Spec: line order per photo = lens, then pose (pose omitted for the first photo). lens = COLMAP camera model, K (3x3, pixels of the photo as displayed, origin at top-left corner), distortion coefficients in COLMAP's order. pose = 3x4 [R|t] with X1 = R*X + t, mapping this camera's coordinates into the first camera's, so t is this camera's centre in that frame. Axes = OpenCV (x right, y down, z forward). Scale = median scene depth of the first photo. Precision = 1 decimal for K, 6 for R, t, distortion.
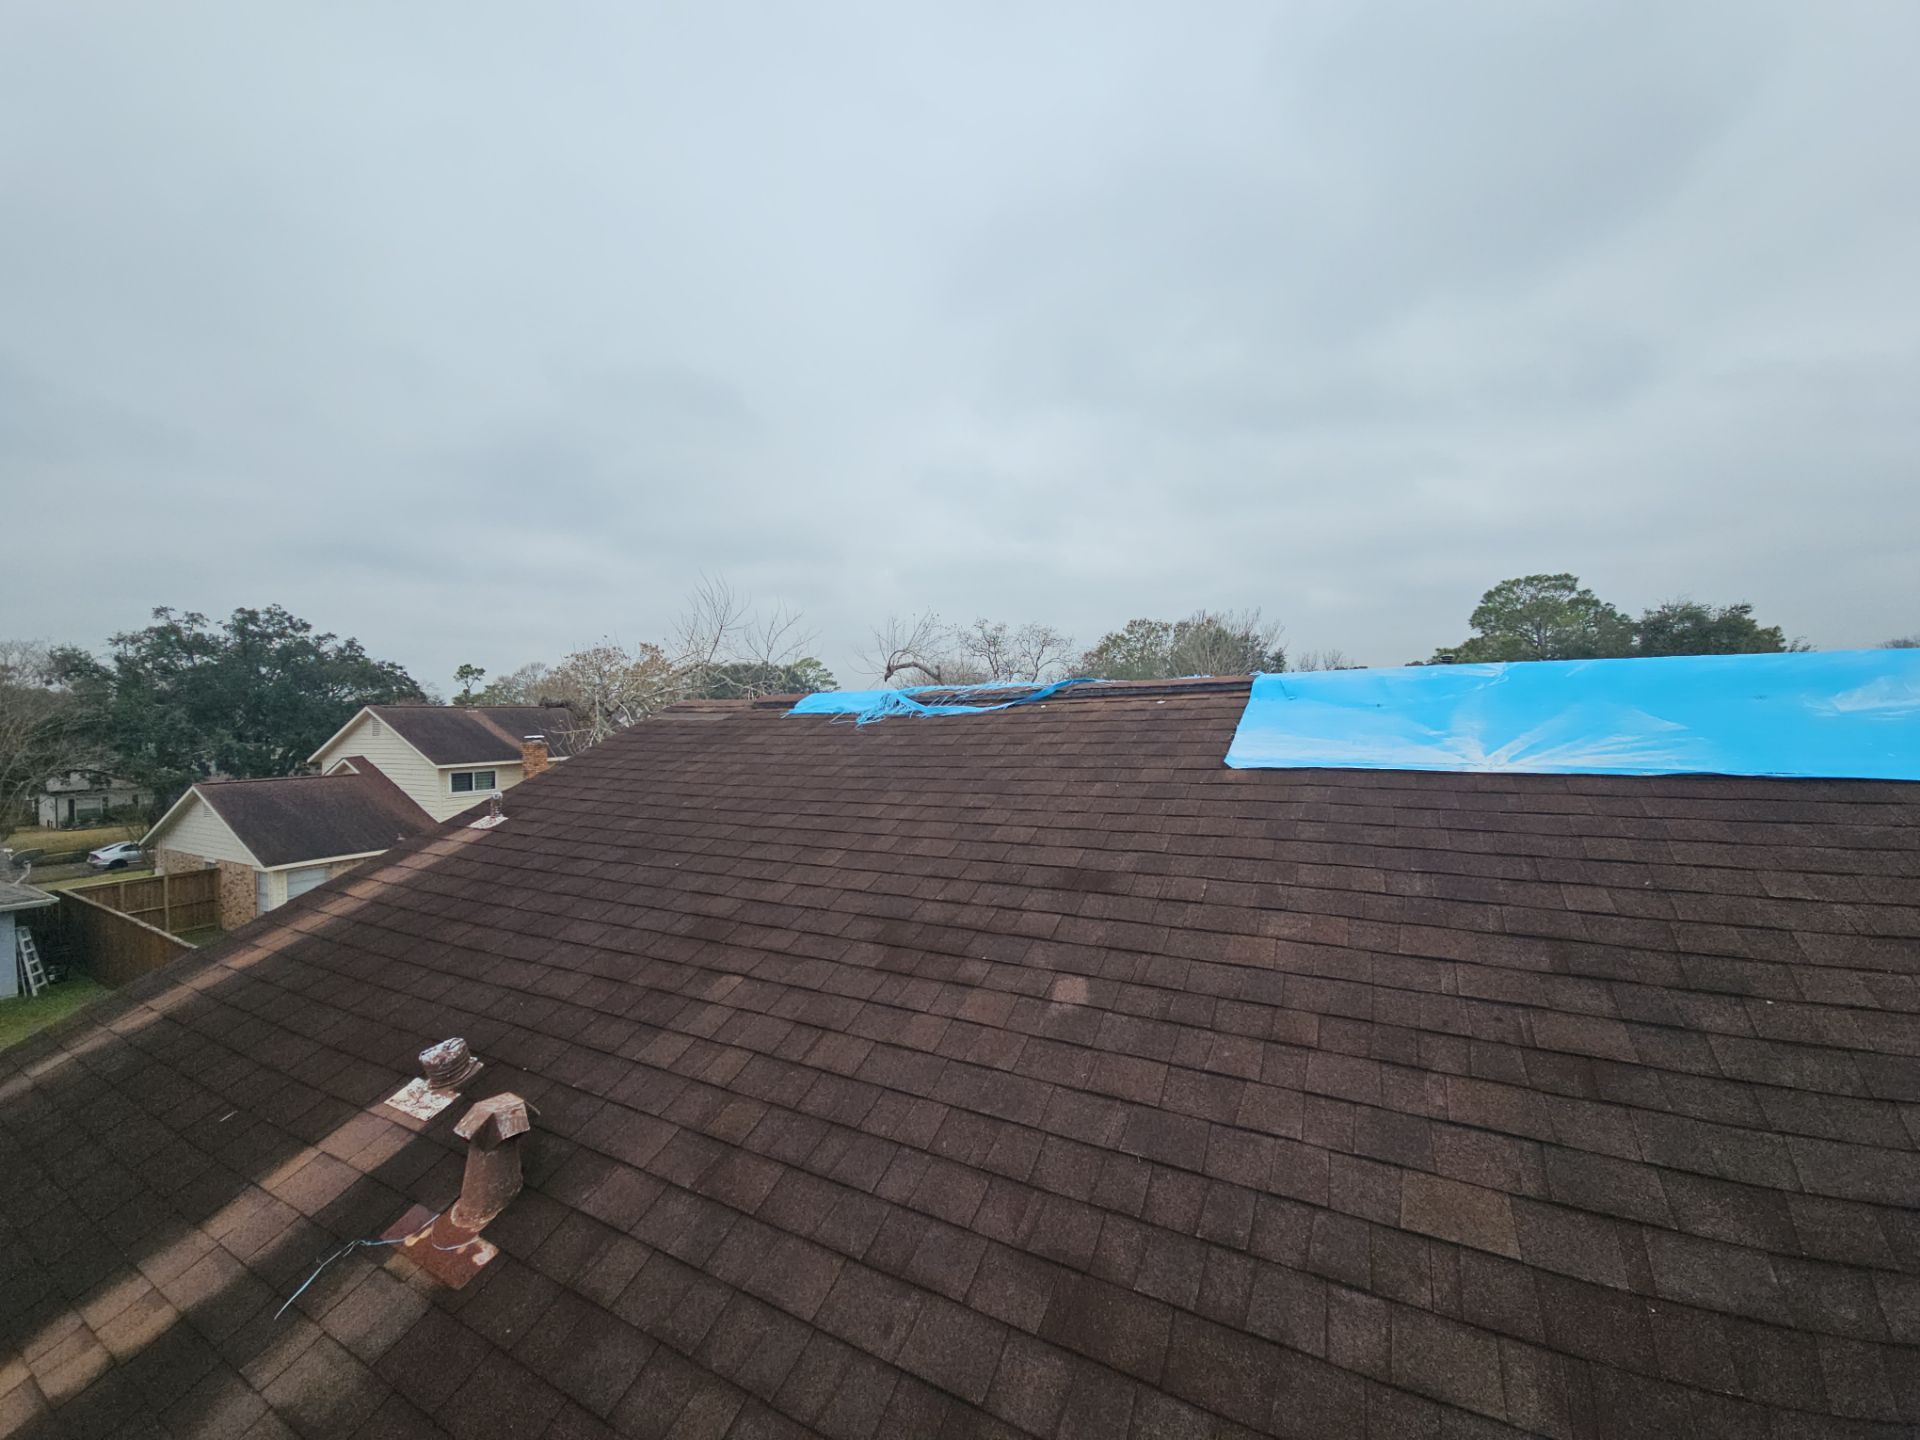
lens RADIAL K [[781.4, 0, 960.0], [0, 781.4, 720.0], [0, 0, 1]] dist [0.020469, -0.014397]
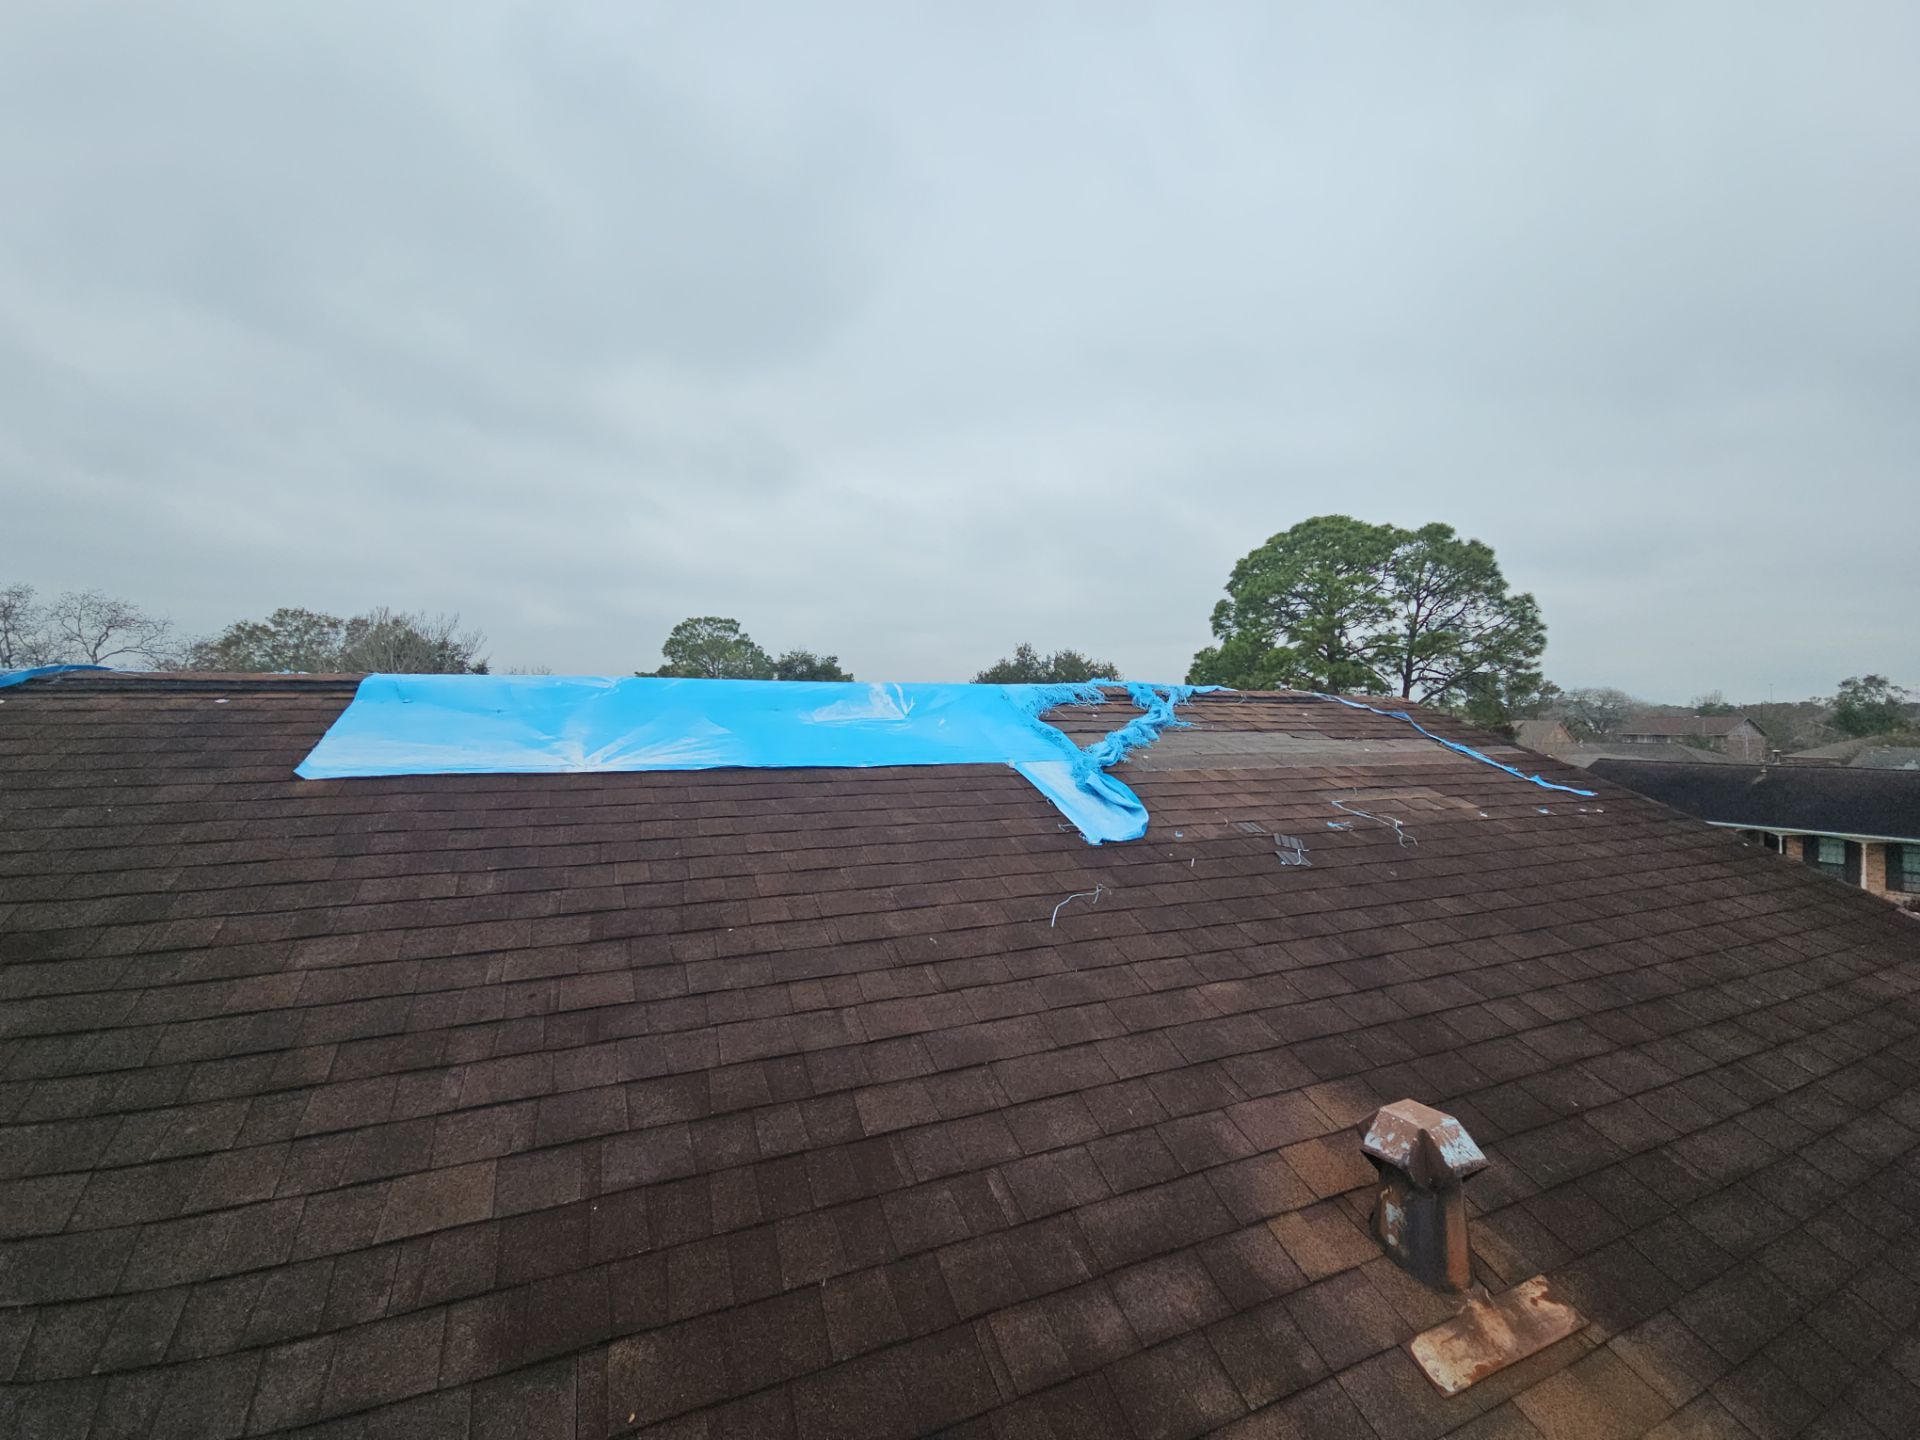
lens RADIAL K [[774.4, 0, 960.0], [0, 774.4, 720.0], [0, 0, 1]] dist [-0.001494, -0.000225]
pose [[0.597200, 0.022476, 0.801777, 0.109528], [-0.003325, 0.999668, -0.025547, 0.018335], [-0.802085, 0.012591, 0.597077, -0.064003]]
